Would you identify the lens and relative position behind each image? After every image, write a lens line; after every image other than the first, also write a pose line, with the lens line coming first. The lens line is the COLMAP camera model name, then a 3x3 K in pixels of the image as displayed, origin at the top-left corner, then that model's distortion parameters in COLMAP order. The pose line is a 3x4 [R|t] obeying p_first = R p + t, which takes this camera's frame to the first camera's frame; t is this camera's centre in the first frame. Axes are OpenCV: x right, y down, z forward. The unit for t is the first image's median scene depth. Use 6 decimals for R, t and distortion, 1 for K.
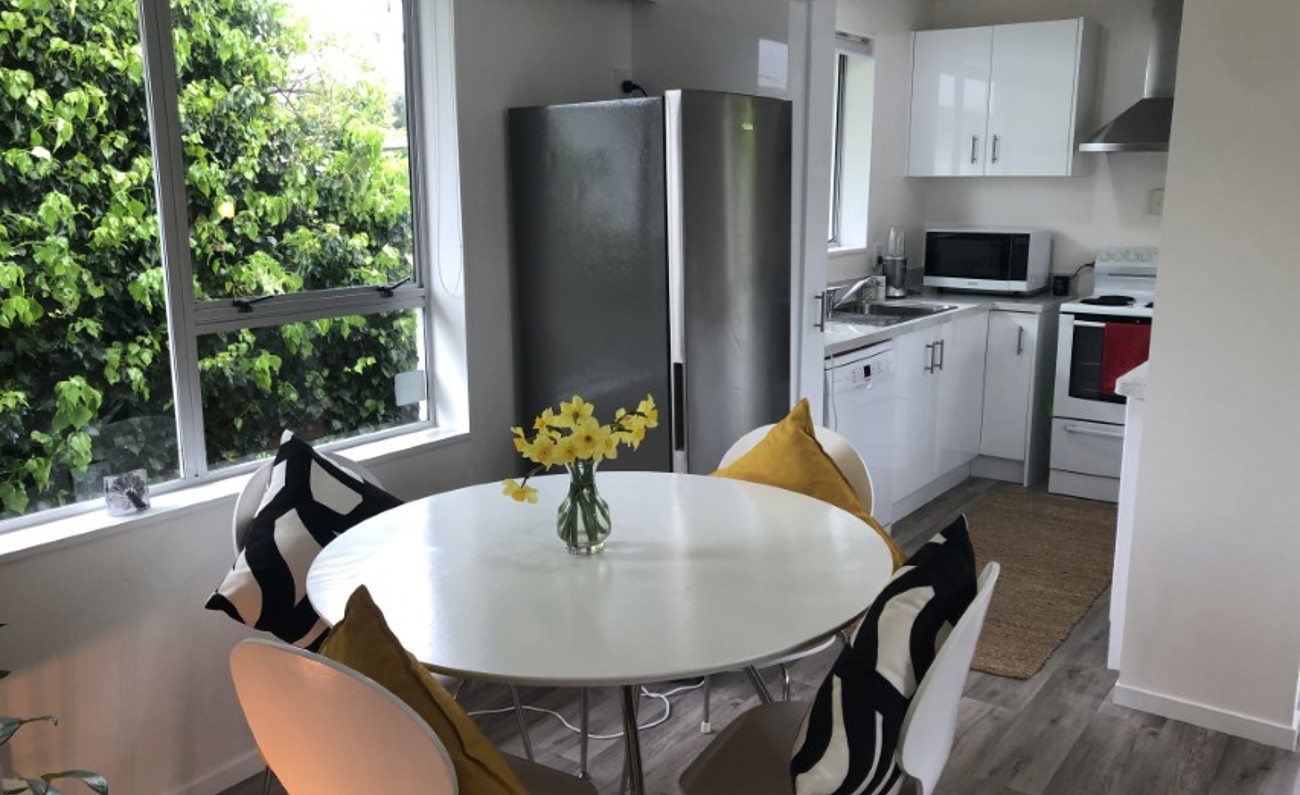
lens RADIAL K [[1070.1, 0, 650.0], [0, 1070.1, 397.5], [0, 0, 1]] dist [-0.010105, -0.000280]
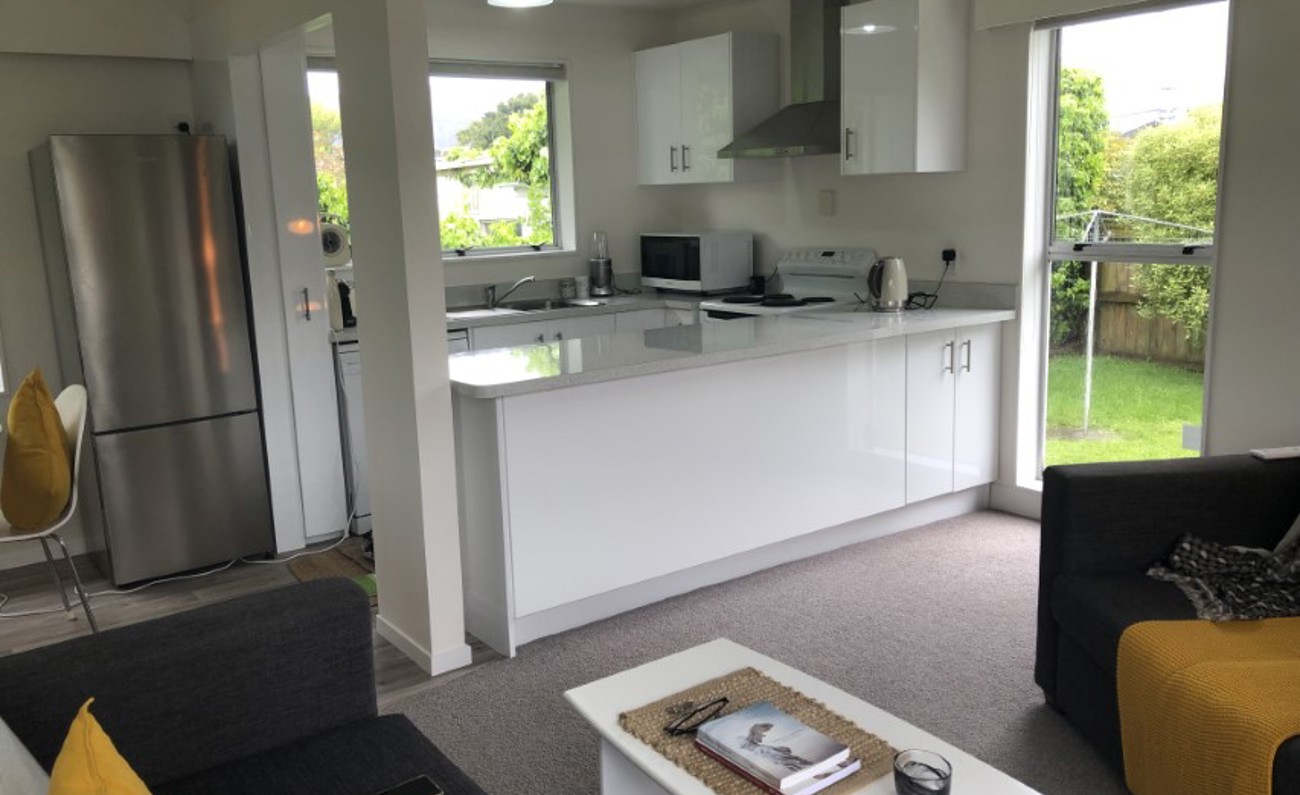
lens RADIAL K [[1070.1, 0, 650.0], [0, 1070.1, 397.5], [0, 0, 1]] dist [-0.010105, -0.000280]
pose [[0.948345, 0.029805, -0.315838, 0.633073], [-0.031888, 0.999490, -0.001429, 0.010252], [0.315635, 0.011427, 0.948812, -0.025275]]
